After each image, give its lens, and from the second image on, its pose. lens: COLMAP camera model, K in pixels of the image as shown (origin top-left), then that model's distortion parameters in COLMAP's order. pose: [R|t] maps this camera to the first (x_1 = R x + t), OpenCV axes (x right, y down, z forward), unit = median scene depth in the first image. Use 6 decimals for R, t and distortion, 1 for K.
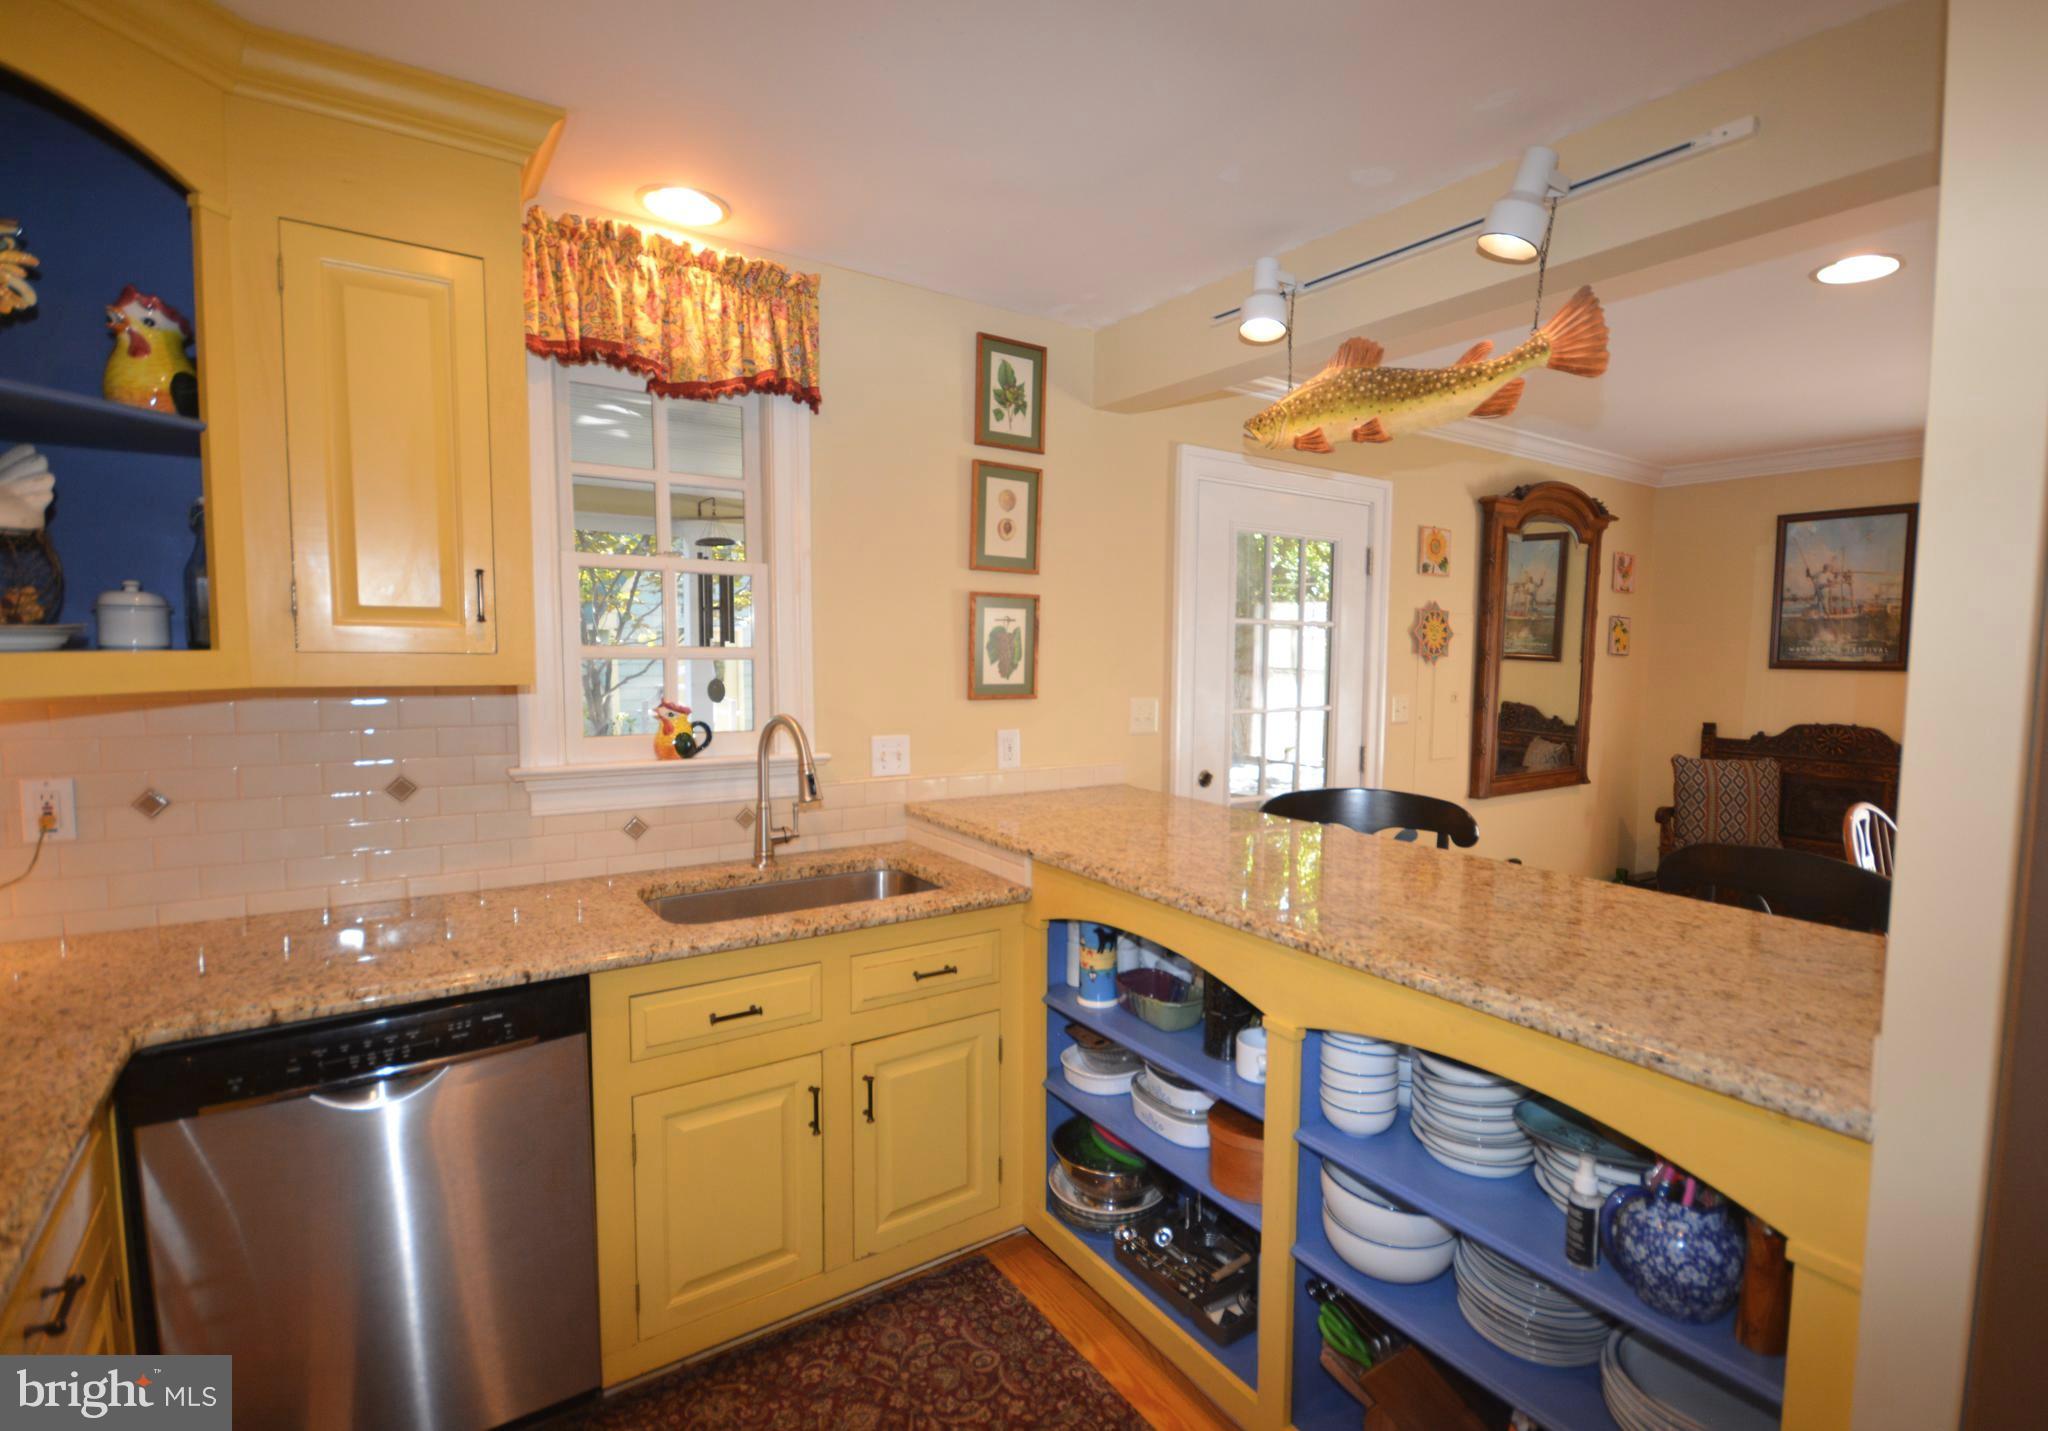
lens RADIAL K [[1024.9, 0, 1145.8], [0, 1024.9, 729.3], [0, 0, 1]] dist [0.005211, -0.003186]
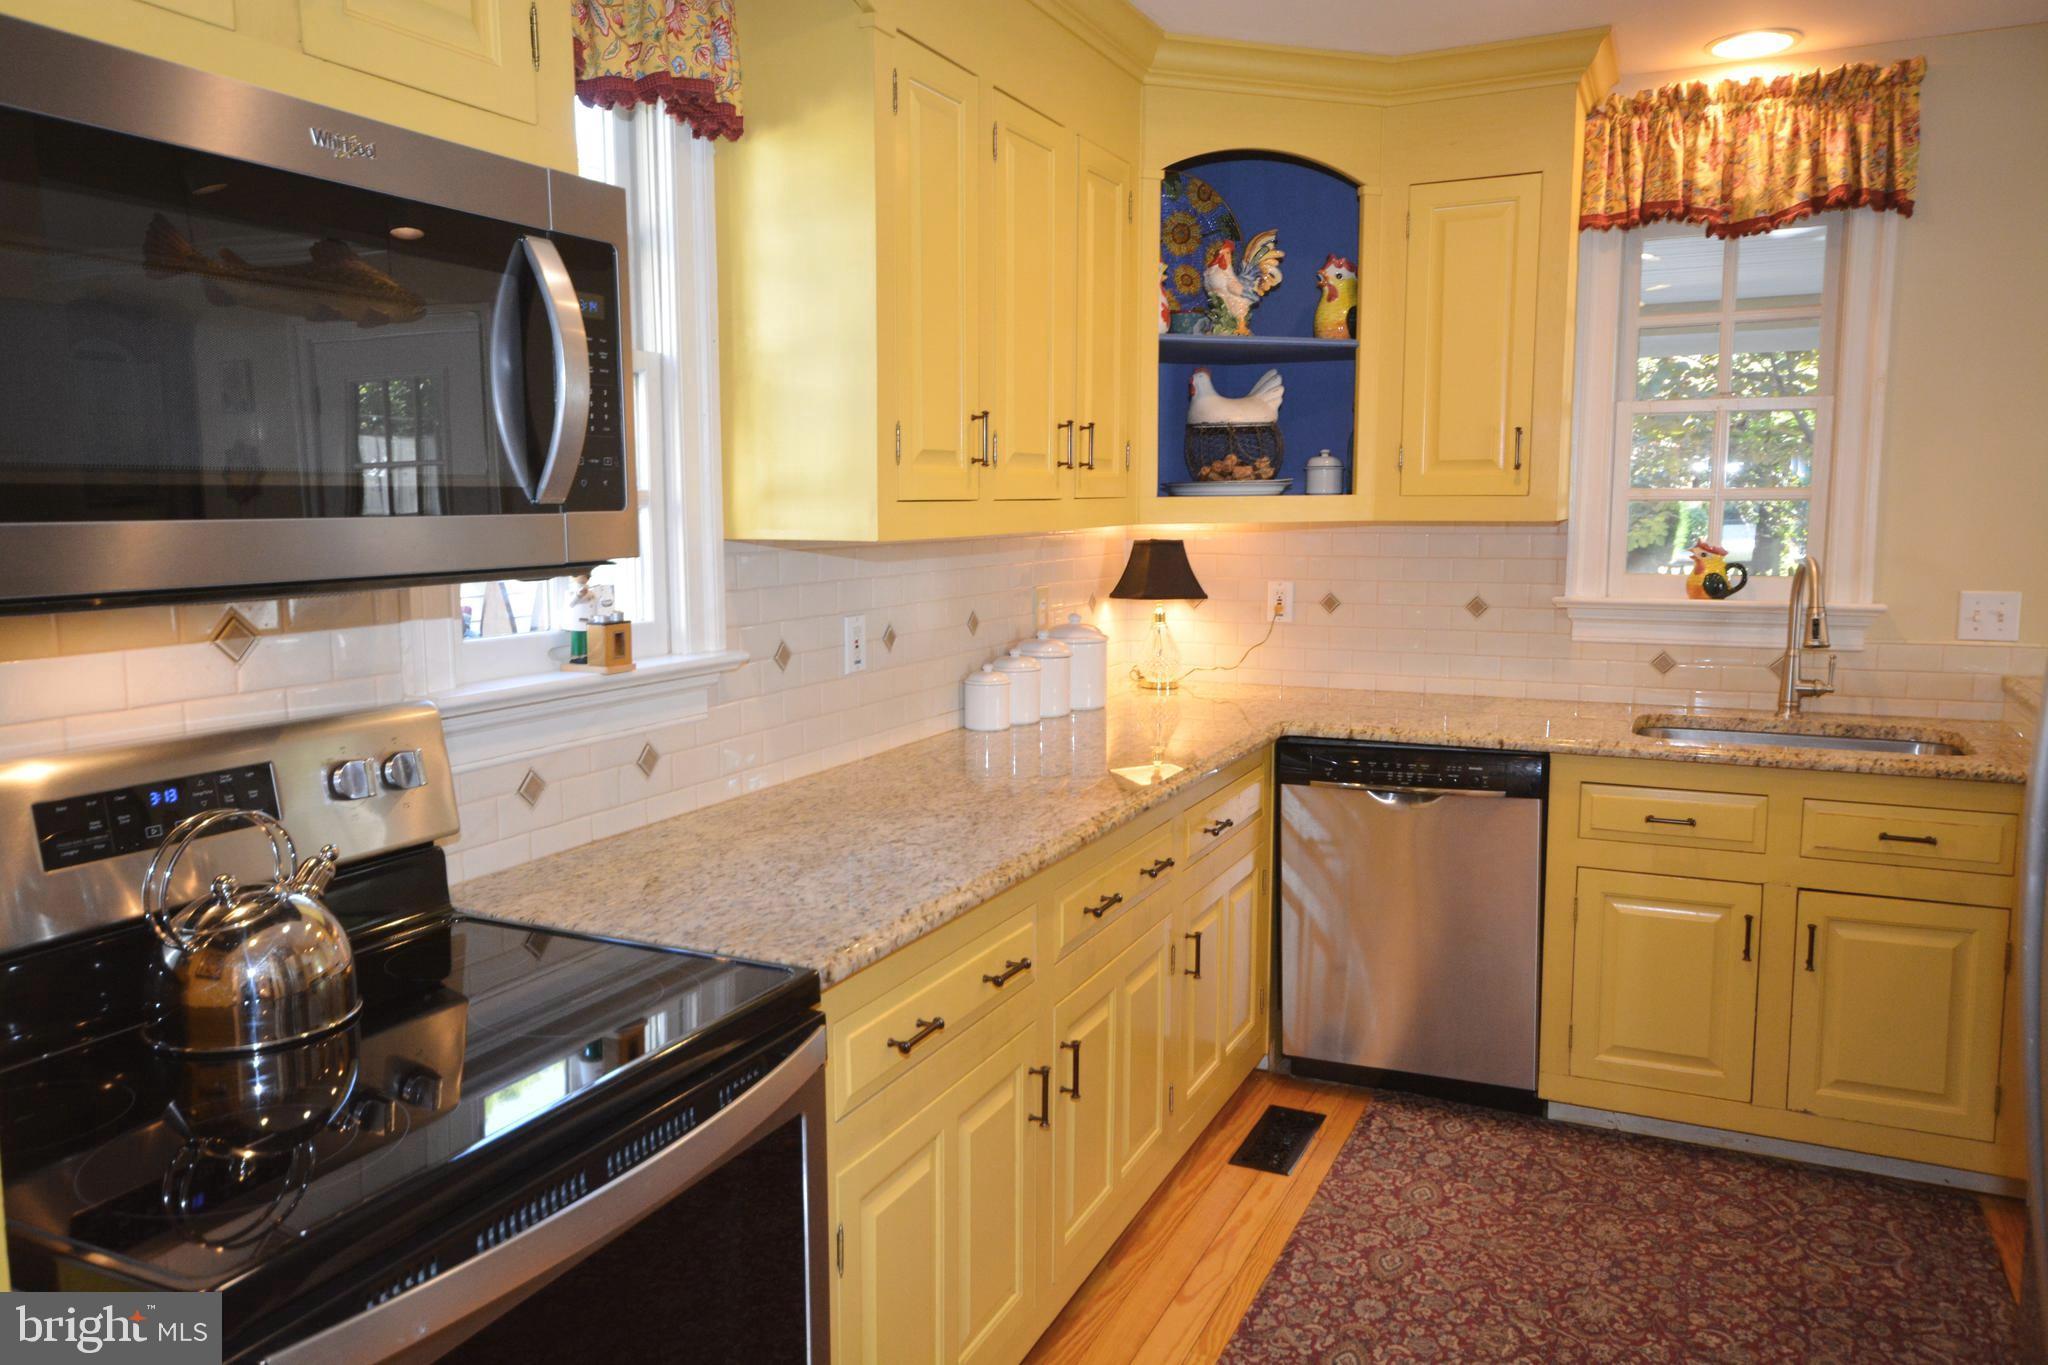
lens RADIAL K [[1521.6, 0, 1021.3], [0, 1521.6, 672.4], [0, 0, 1]] dist [0.011916, 0.027987]
pose [[0.474613, 0.079268, -0.876618, 0.570606], [-0.060033, 0.996533, 0.057609, 0.057077], [0.878145, 0.025284, 0.477726, -0.323916]]
